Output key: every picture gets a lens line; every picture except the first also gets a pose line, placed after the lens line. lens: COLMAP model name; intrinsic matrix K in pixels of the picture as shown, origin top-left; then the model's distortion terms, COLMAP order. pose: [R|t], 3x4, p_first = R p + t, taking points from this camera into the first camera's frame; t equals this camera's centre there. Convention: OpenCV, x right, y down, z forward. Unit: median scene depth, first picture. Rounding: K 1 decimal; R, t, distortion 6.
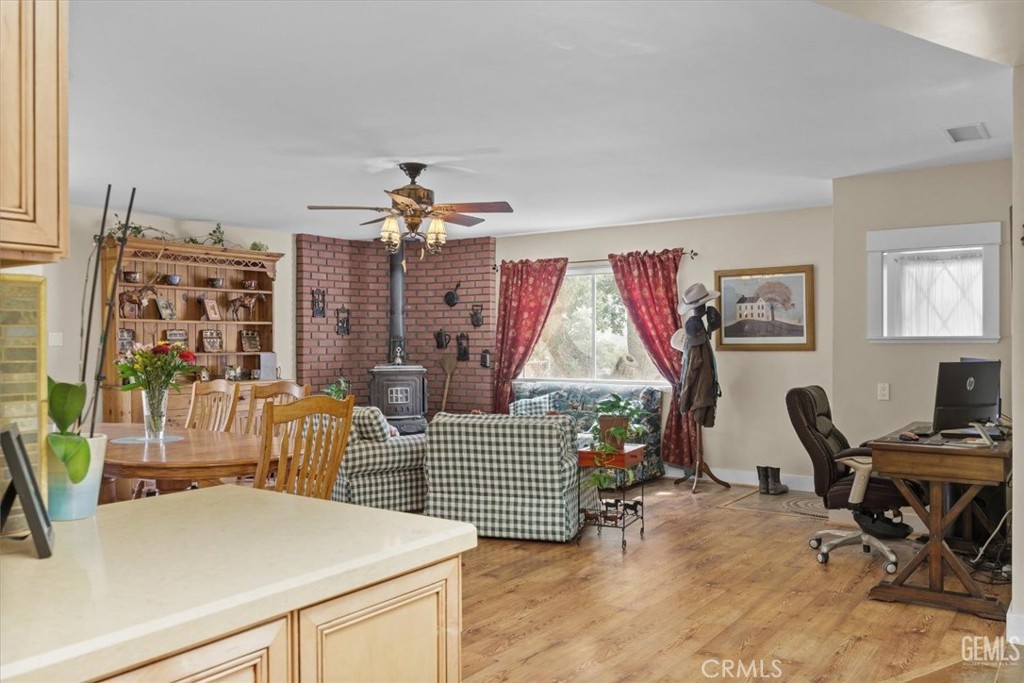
lens RADIAL K [[798.8, 0, 509.6], [0, 798.8, 345.5], [0, 0, 1]] dist [-0.007199, -0.001012]
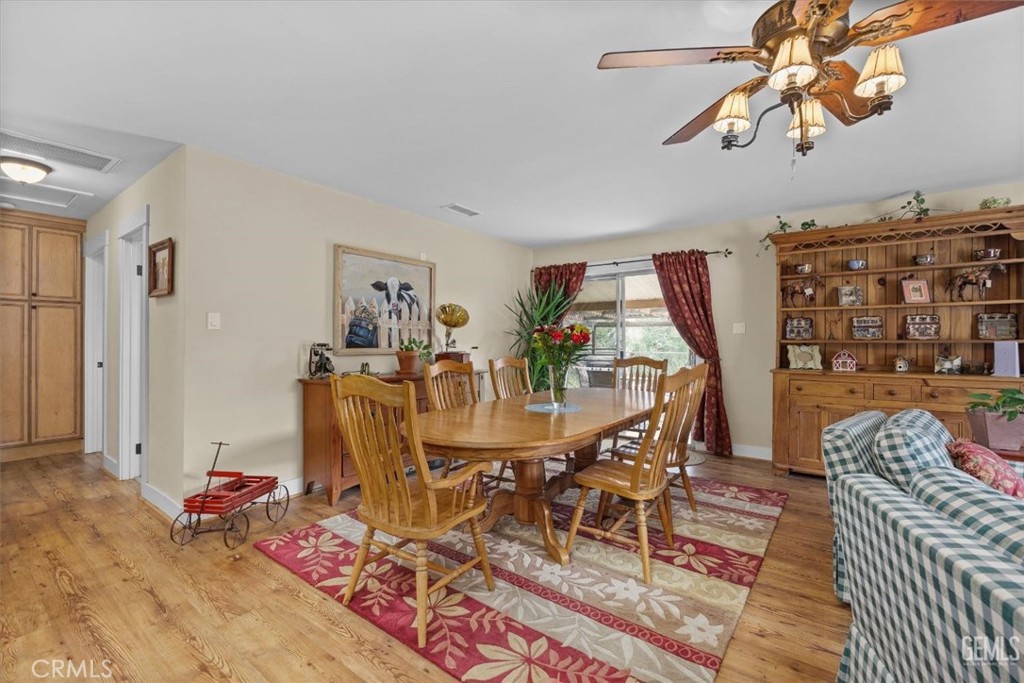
lens RADIAL K [[438.7, 0, 514.6], [0, 438.7, 340.9], [0, 0, 1]] dist [-0.013263, 0.000512]
pose [[-0.005862, 0.001373, -0.999982, 0.096600], [-0.005176, 0.999986, 0.001403, 0.010124], [0.999969, 0.005184, -0.005854, 0.489834]]
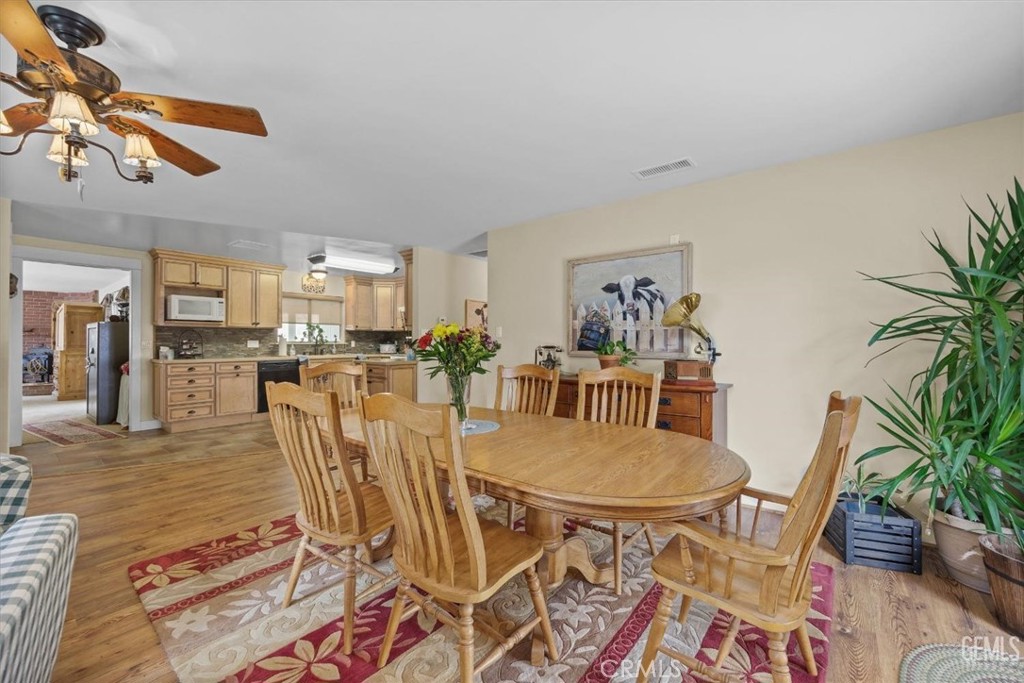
lens RADIAL K [[422.4, 0, 516.9], [0, 422.4, 339.5], [0, 0, 1]] dist [0.003924, 0.000230]
pose [[-0.998602, 0.000682, 0.052861, -0.279527], [0.000664, 1.000000, -0.000356, 0.006991], [-0.052861, -0.000321, -0.998602, 0.776982]]
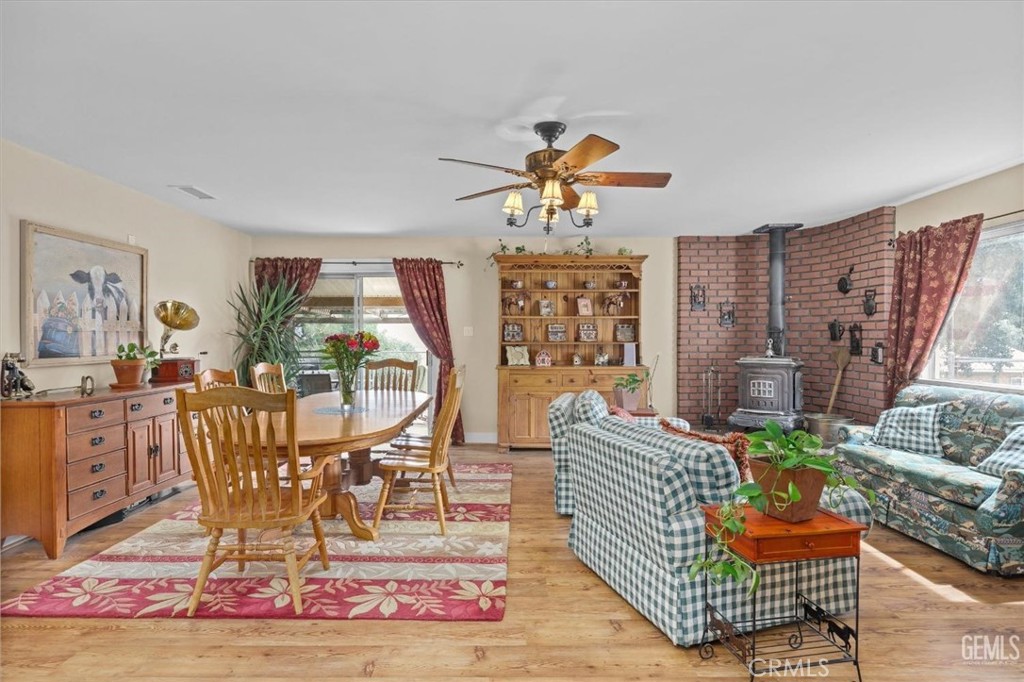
lens RADIAL K [[526.1, 0, 517.5], [0, 526.1, 339.5], [0, 0, 1]] dist [-0.004137, -0.000666]
pose [[0.598625, 0.007603, -0.800993, 0.189399], [-0.005260, 0.999971, 0.005560, 0.000916], [0.801012, 0.000884, 0.598647, 0.377046]]
